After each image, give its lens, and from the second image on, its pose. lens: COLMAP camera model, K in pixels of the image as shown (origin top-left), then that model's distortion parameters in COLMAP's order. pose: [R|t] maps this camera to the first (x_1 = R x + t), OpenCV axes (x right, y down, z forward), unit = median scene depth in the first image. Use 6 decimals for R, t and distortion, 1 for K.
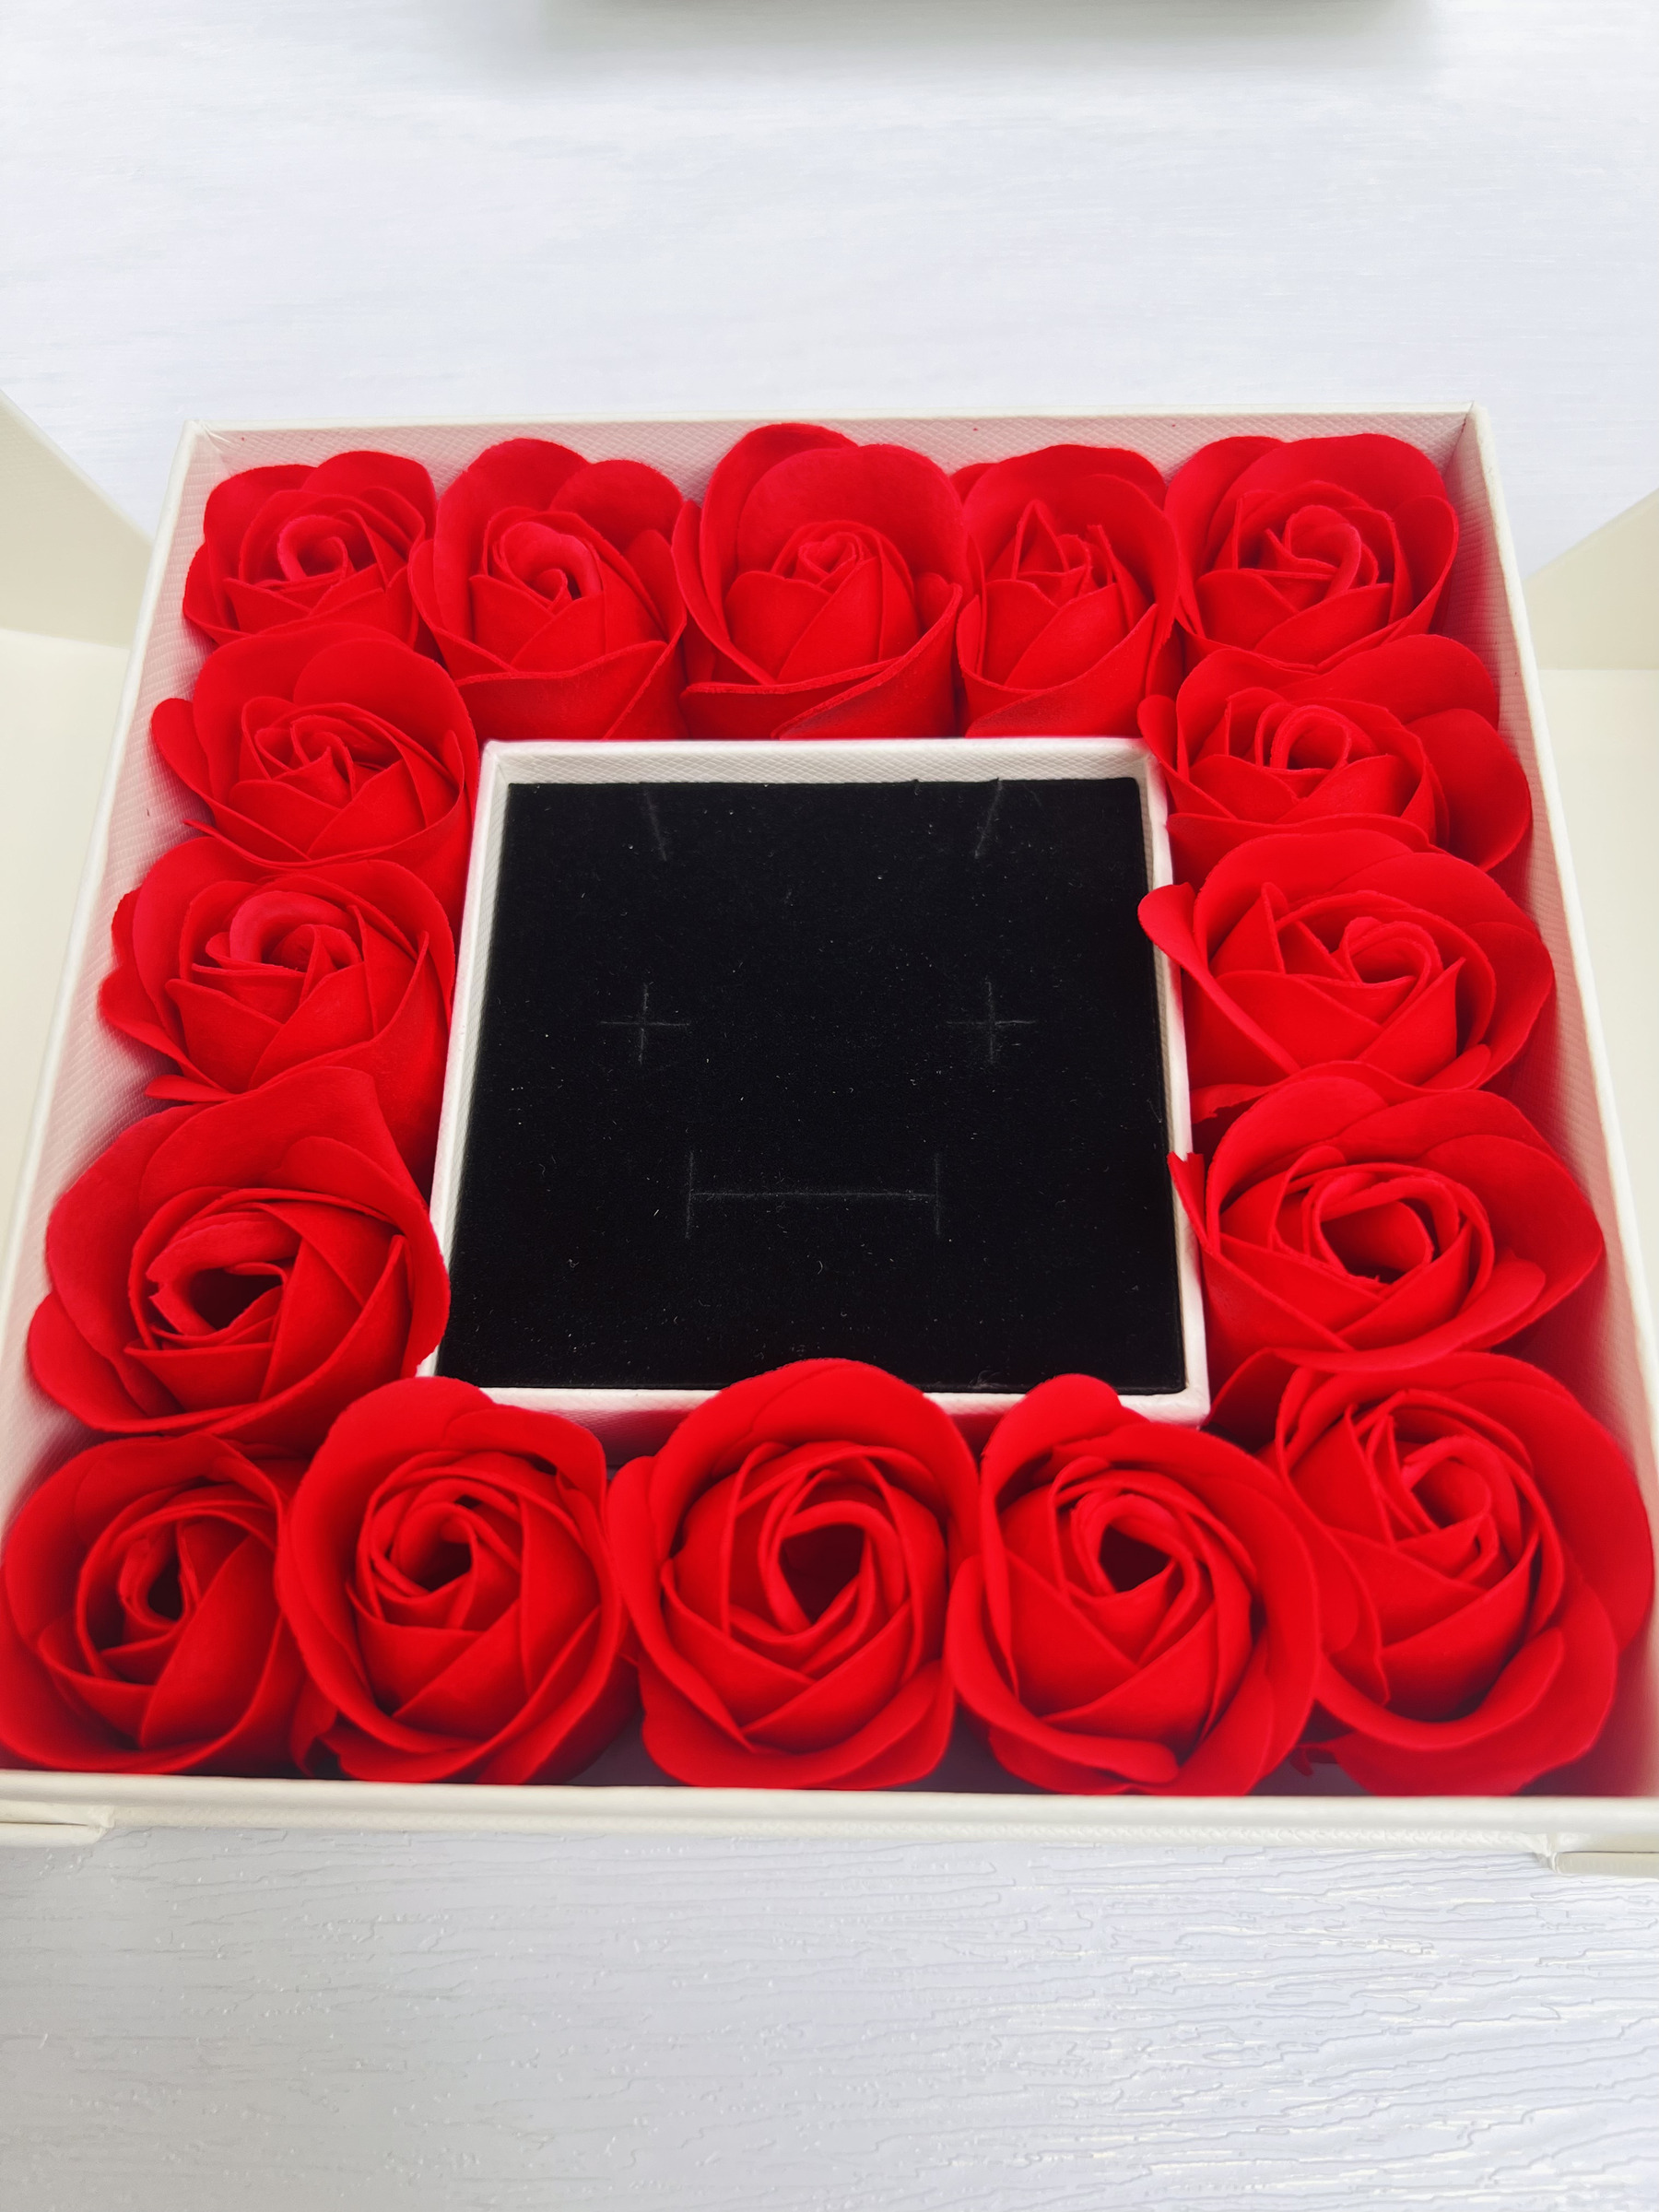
lens RADIAL K [[1670.5, 0, 829.5], [0, 1670.5, 1106.0], [0, 0, 1]] dist [-0.000726, -0.000072]
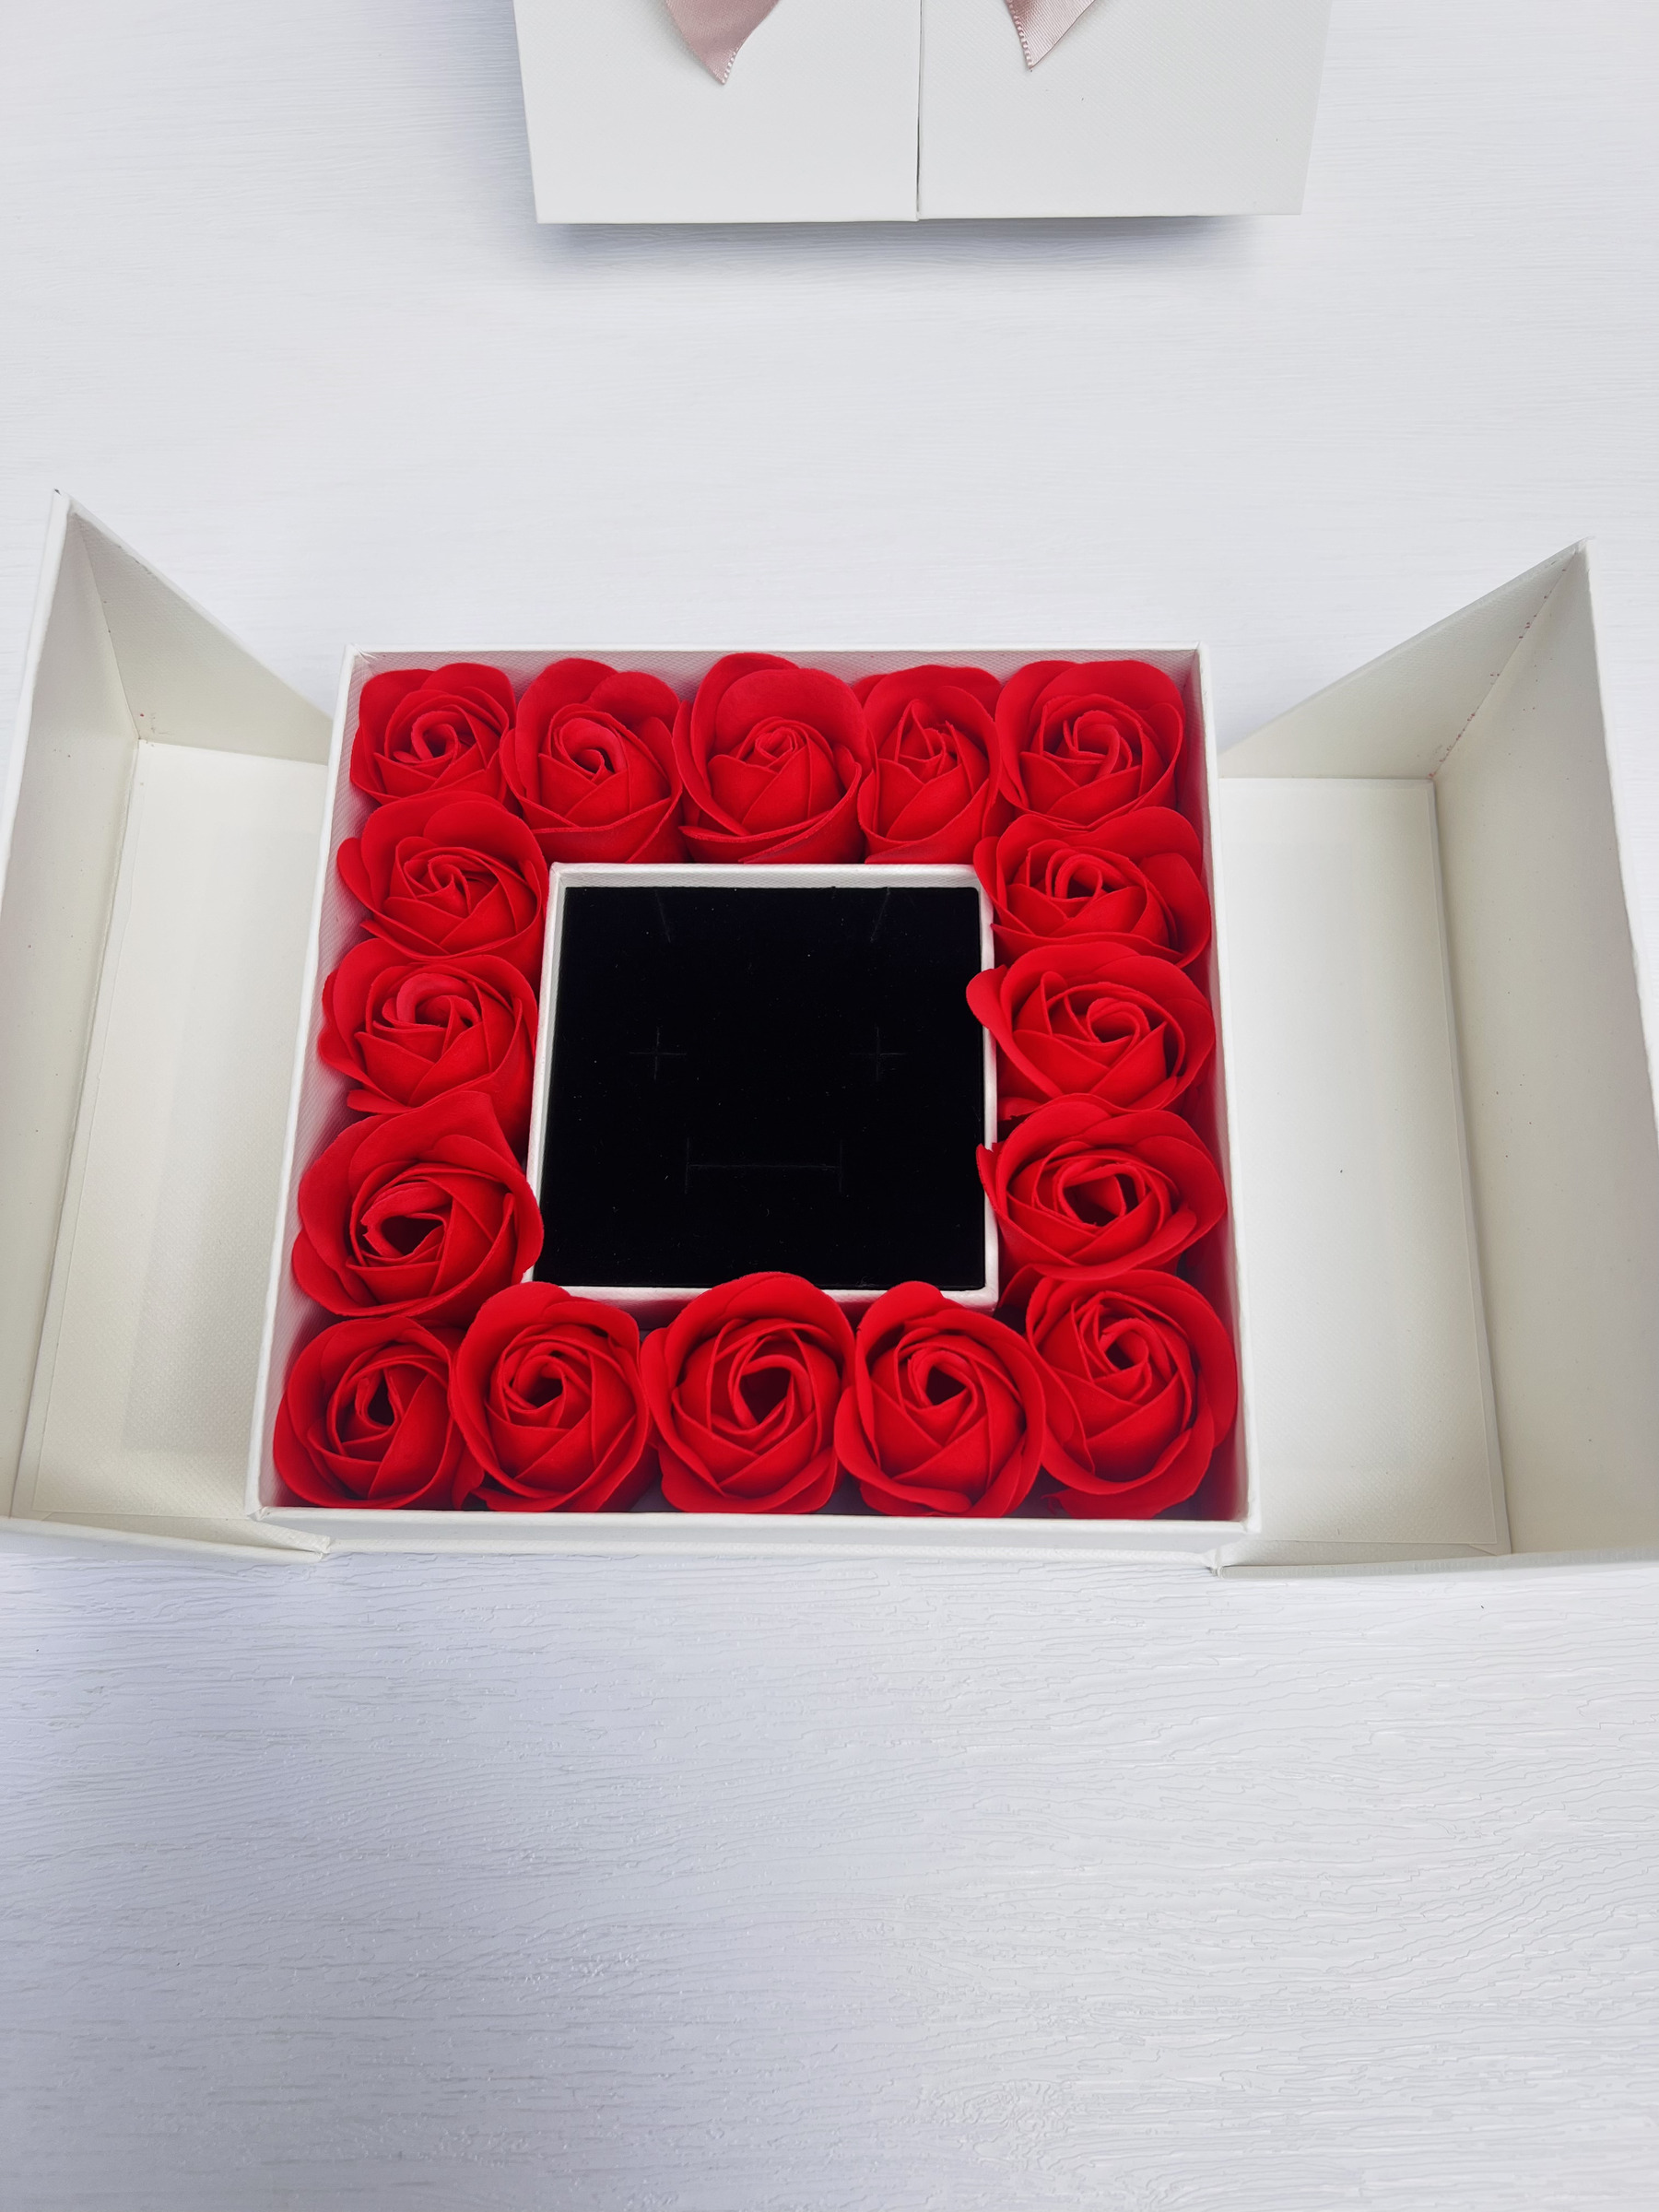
lens RADIAL K [[1543.8, 0, 829.5], [0, 1543.8, 1106.0], [0, 0, 1]] dist [0.072433, -0.000094]
pose [[0.999963, 0.000885, 0.008606, 0.042027], [-0.001601, 0.996506, 0.083500, -0.133296], [-0.008502, -0.083511, 0.996471, -0.500024]]
